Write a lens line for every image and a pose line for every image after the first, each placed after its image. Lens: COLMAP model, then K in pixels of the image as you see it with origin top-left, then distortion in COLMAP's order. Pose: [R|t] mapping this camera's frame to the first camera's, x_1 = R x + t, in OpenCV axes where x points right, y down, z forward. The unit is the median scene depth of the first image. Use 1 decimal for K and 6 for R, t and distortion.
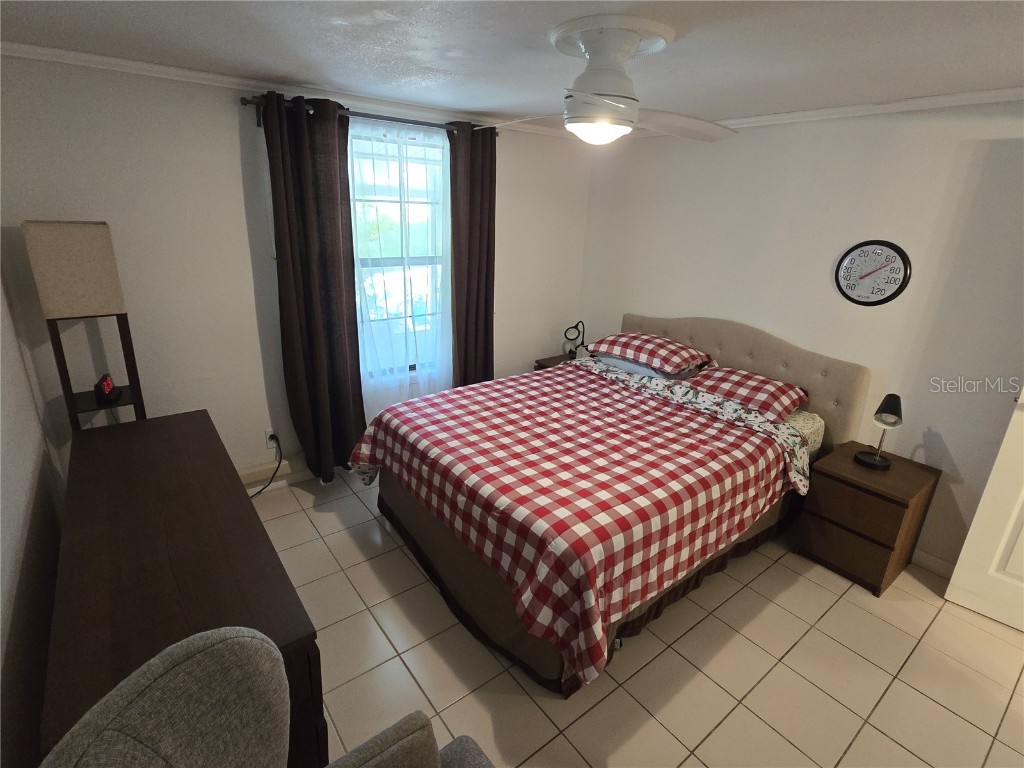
lens RADIAL K [[509.7, 0, 506.0], [0, 509.7, 371.0], [0, 0, 1]] dist [0.001947, 0.000562]
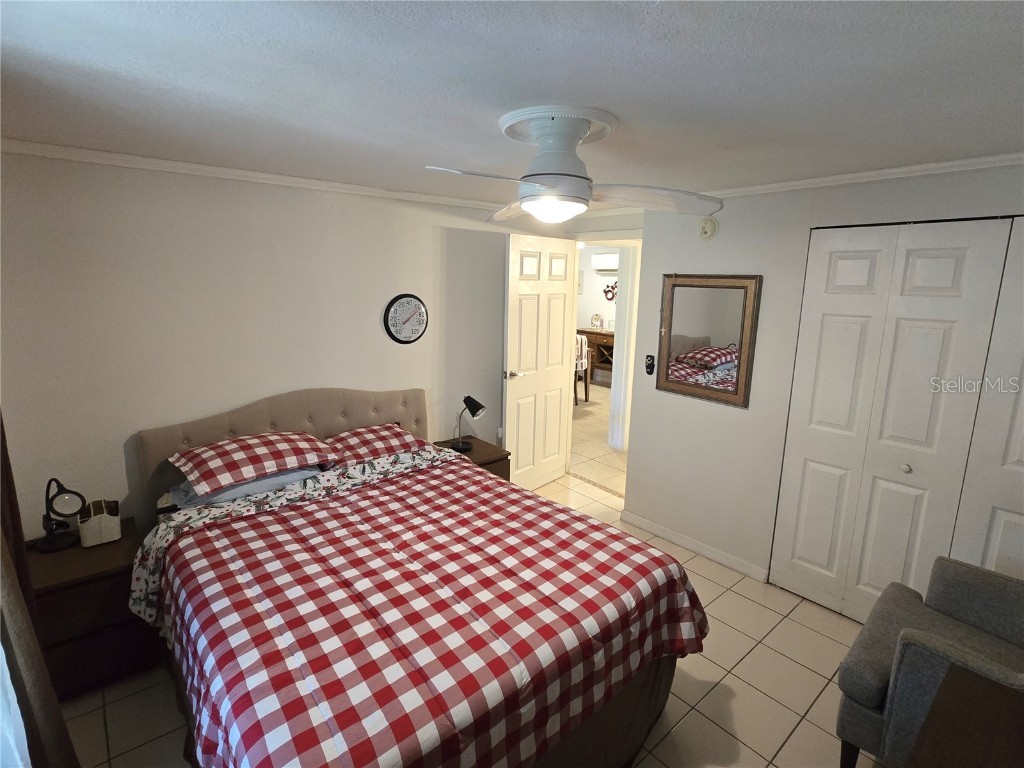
lens RADIAL K [[509.7, 0, 506.0], [0, 509.7, 371.0], [0, 0, 1]] dist [0.001947, 0.000562]
pose [[-0.049932, -0.217940, 0.974684, -0.548891], [0.292969, 0.929775, 0.222907, -0.268908], [-0.954817, 0.296682, 0.017424, 0.740452]]
